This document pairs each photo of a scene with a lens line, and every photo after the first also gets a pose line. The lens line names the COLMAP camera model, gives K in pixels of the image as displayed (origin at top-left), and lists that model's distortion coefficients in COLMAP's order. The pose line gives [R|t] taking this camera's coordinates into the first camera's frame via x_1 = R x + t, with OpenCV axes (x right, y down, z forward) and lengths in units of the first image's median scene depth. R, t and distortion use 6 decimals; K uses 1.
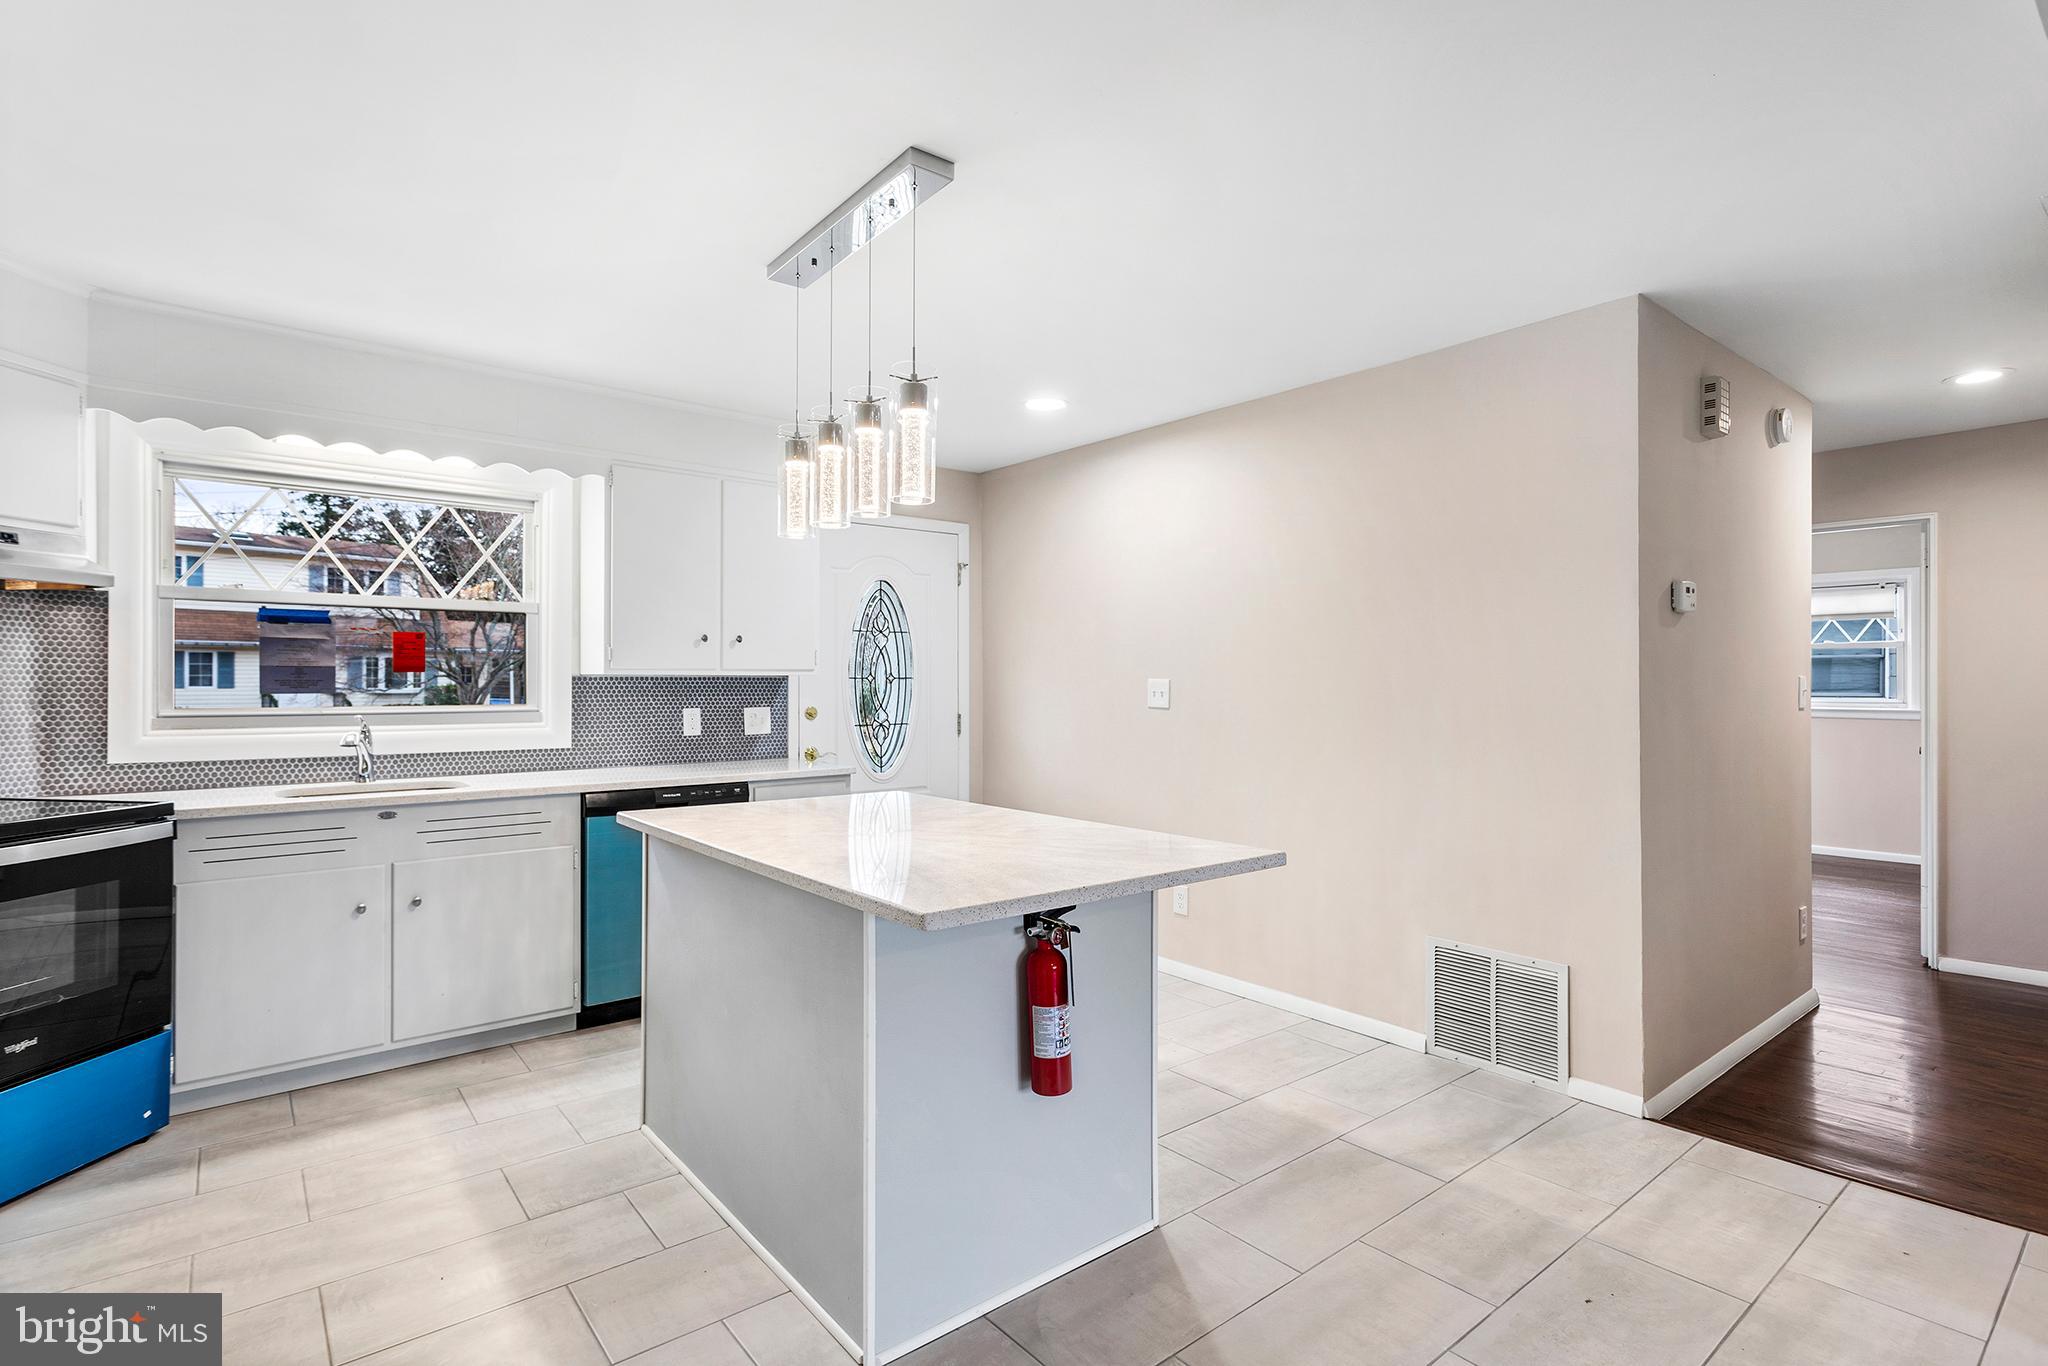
lens RADIAL K [[992.1, 0, 1013.8], [0, 992.1, 687.8], [0, 0, 1]] dist [0.000785, 0.000504]
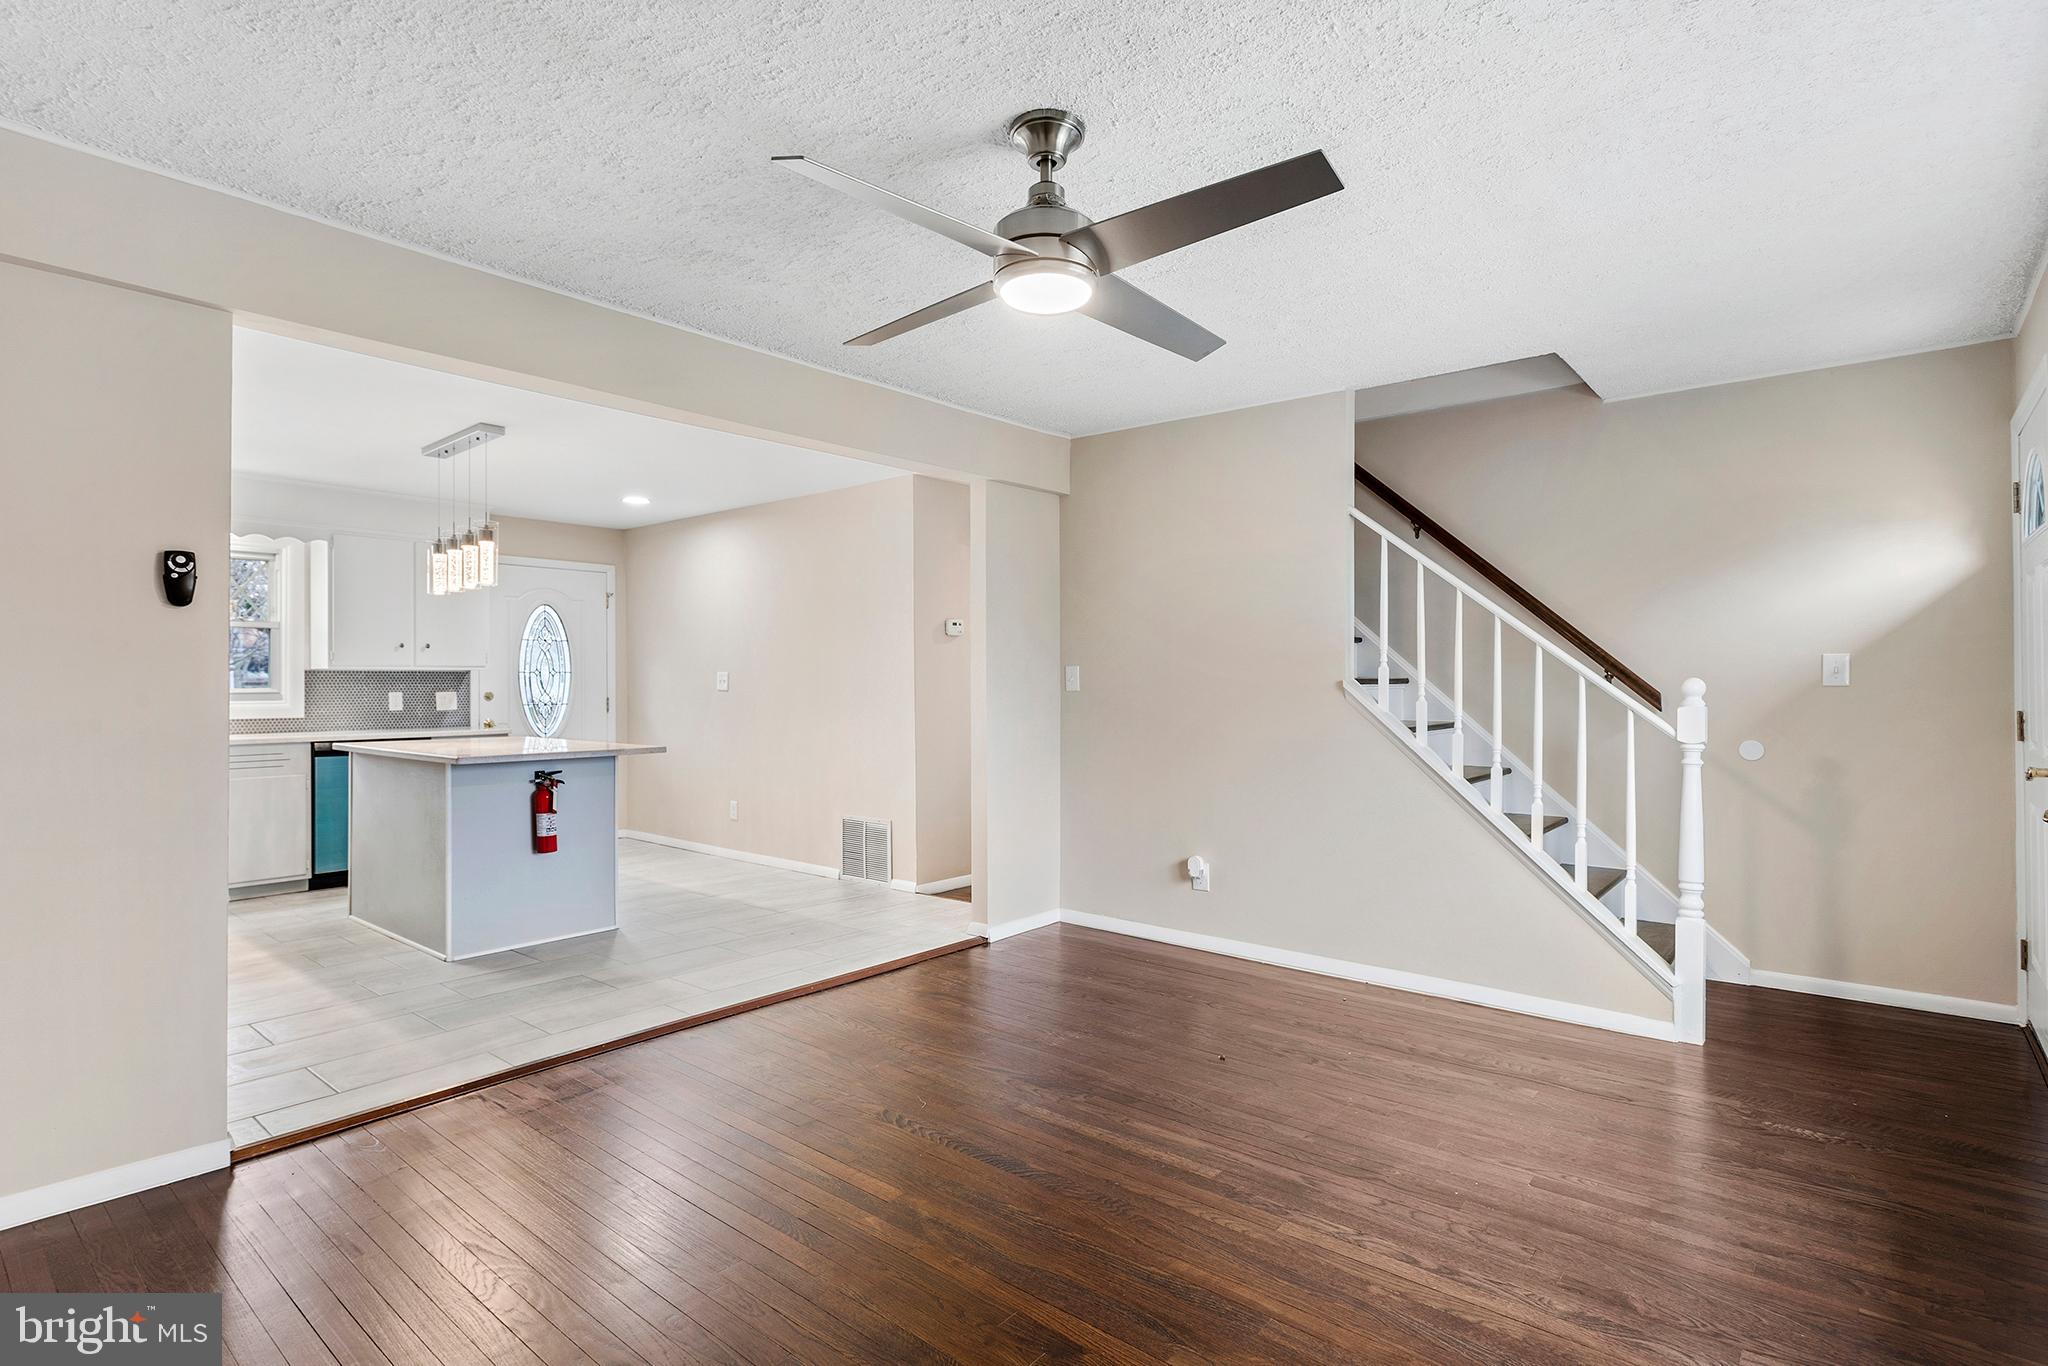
lens RADIAL K [[992.1, 0, 1013.8], [0, 992.1, 687.8], [0, 0, 1]] dist [0.000785, 0.000504]
pose [[0.979298, -0.003420, 0.202393, 0.323099], [0.003512, 0.999994, -0.000097, 0.020438], [-0.202391, 0.000806, 0.979304, -0.735855]]
